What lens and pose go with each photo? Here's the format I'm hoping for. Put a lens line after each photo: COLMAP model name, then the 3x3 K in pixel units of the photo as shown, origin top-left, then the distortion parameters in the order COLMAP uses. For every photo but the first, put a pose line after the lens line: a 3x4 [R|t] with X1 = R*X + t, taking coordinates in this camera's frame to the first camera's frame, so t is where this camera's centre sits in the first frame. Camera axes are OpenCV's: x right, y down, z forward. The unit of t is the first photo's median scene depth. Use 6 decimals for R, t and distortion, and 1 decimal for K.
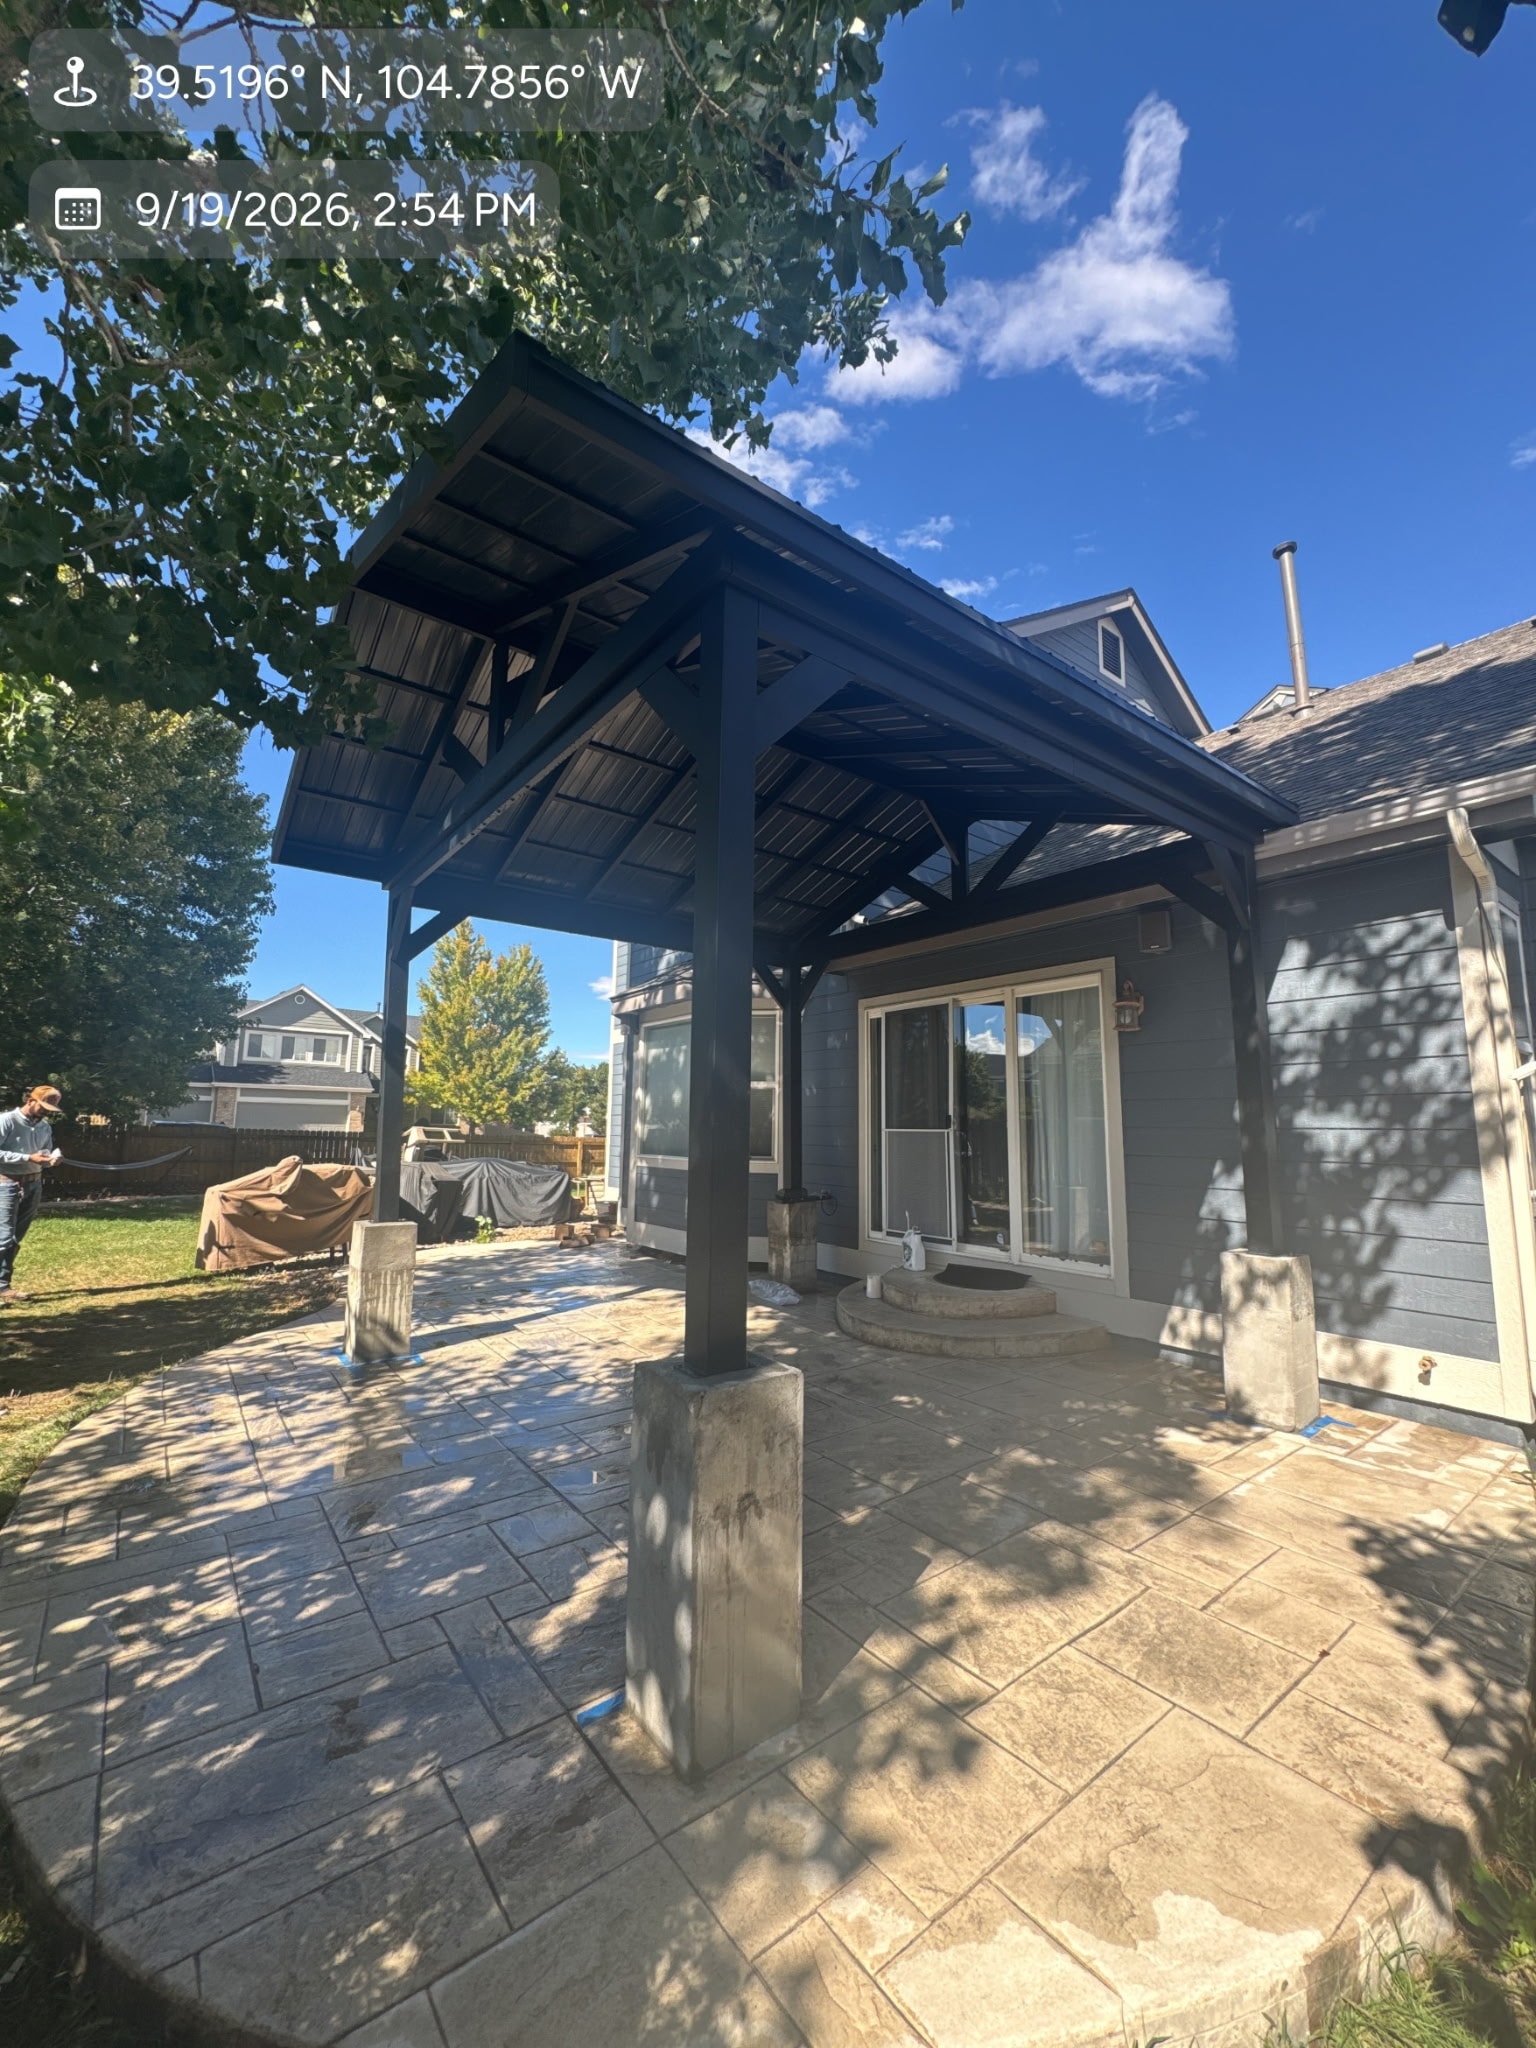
lens RADIAL K [[808.6, 0, 770.3], [0, 808.6, 1022.1], [0, 0, 1]] dist [0.001928, -0.000543]
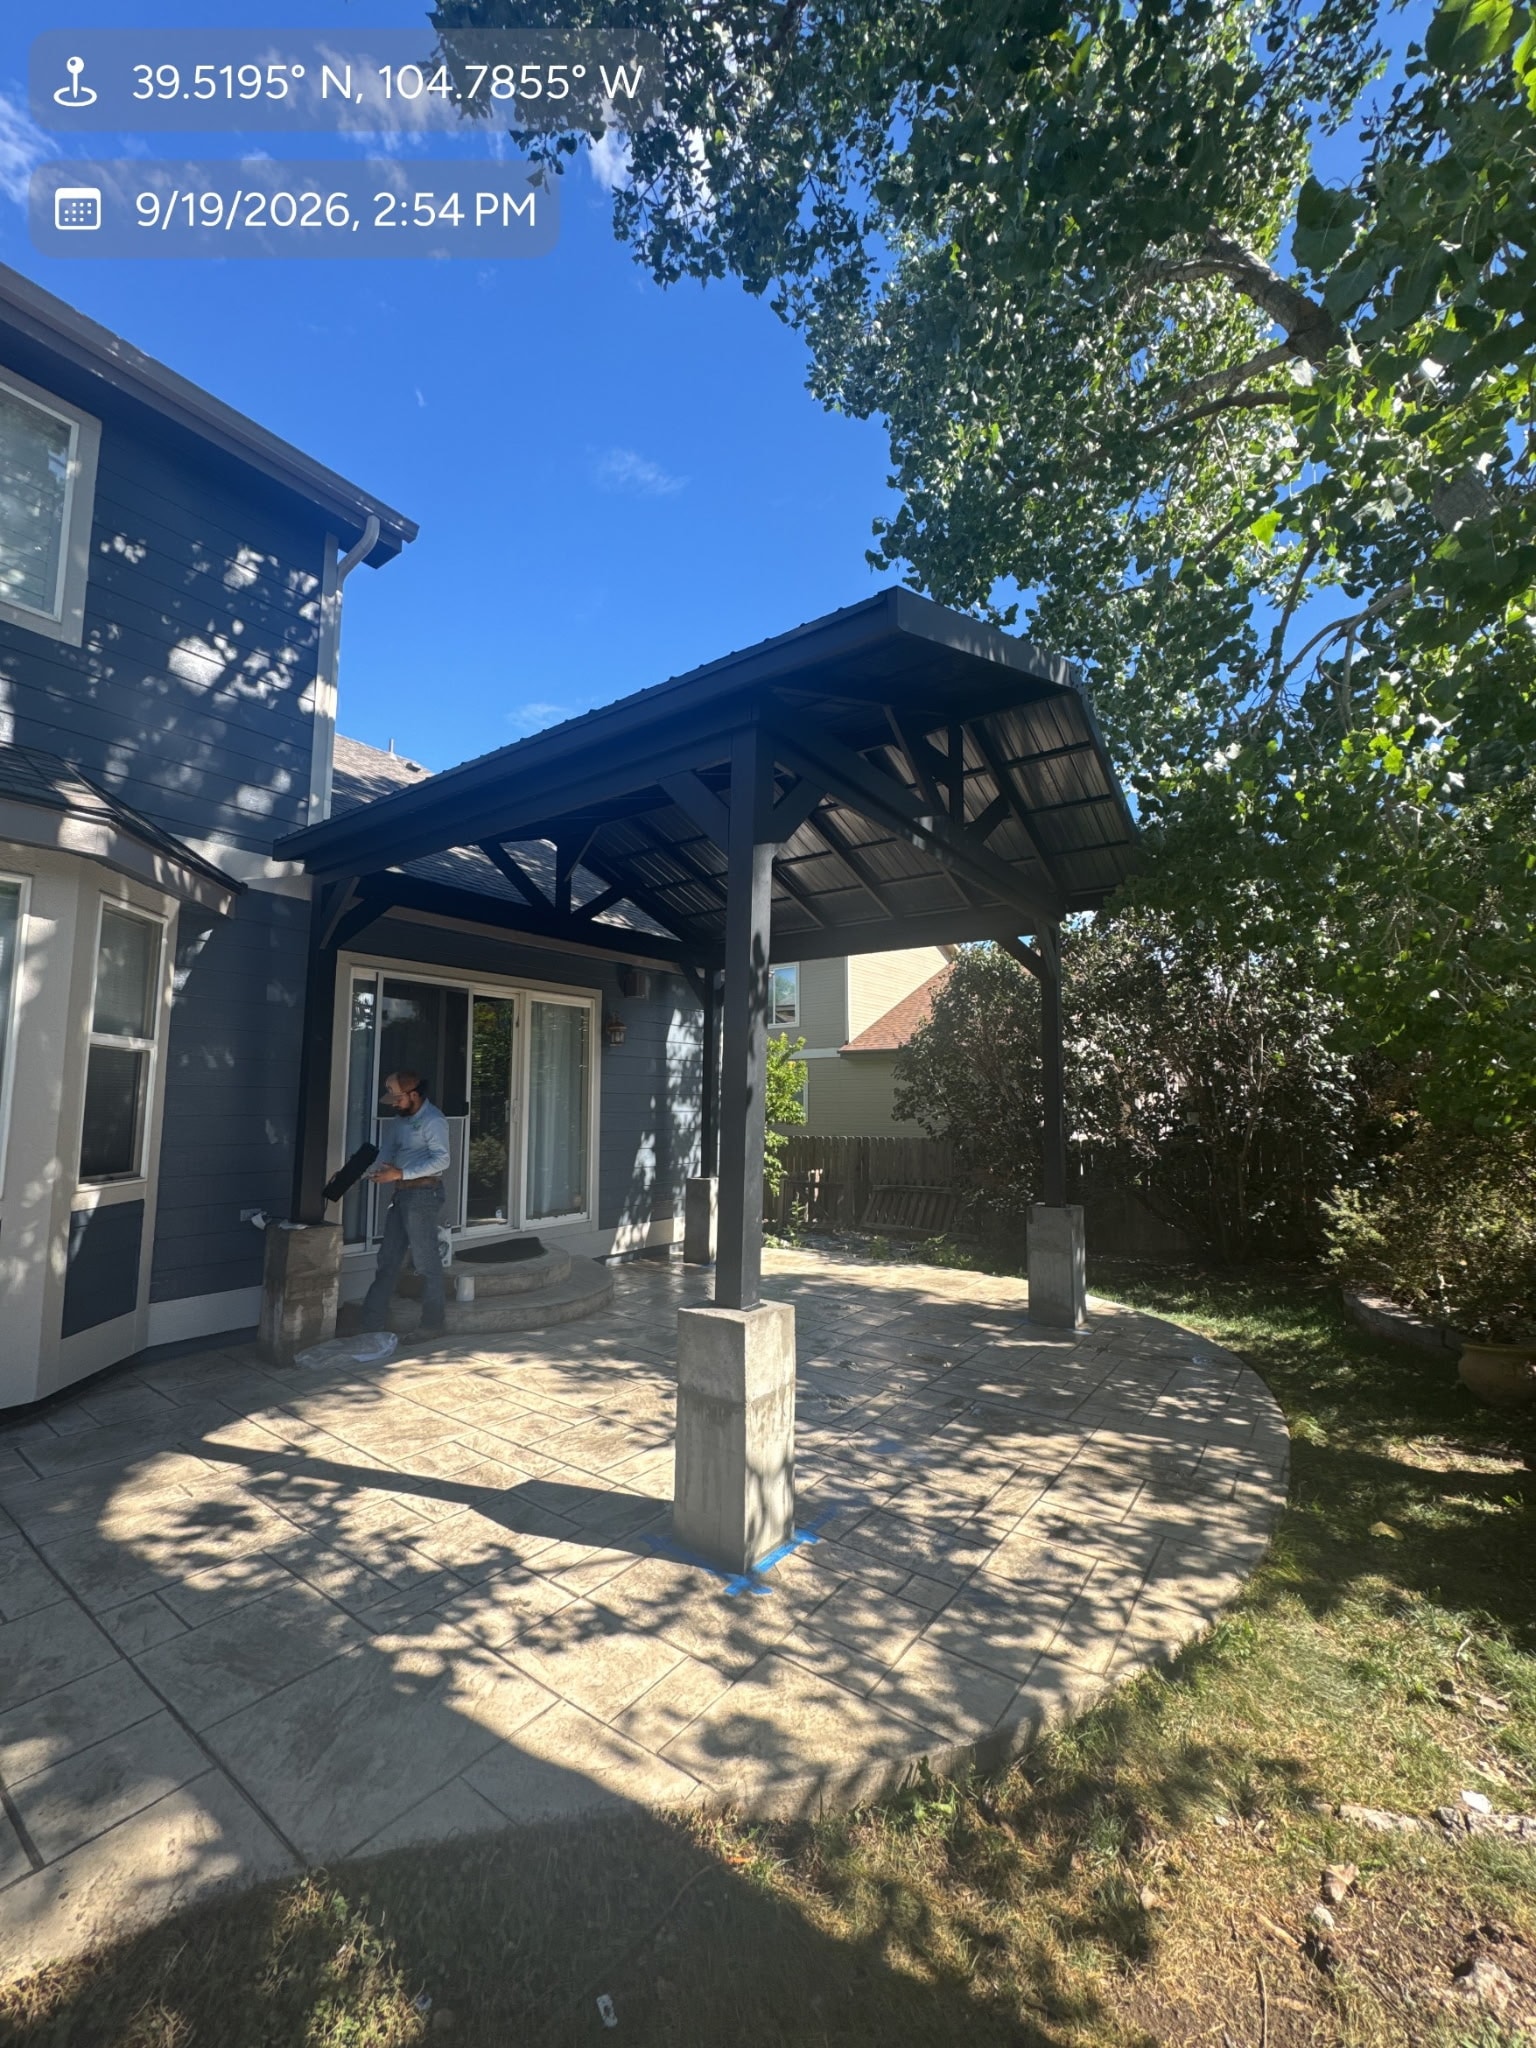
lens RADIAL K [[808.6, 0, 767.0], [0, 808.6, 1027.9], [0, 0, 1]] dist [0.001928, -0.000543]
pose [[-0.284745, 0.077573, 0.955459, -1.369758], [-0.132707, 0.983933, -0.119434, 0.155506], [-0.949373, -0.160804, -0.269876, 1.531207]]
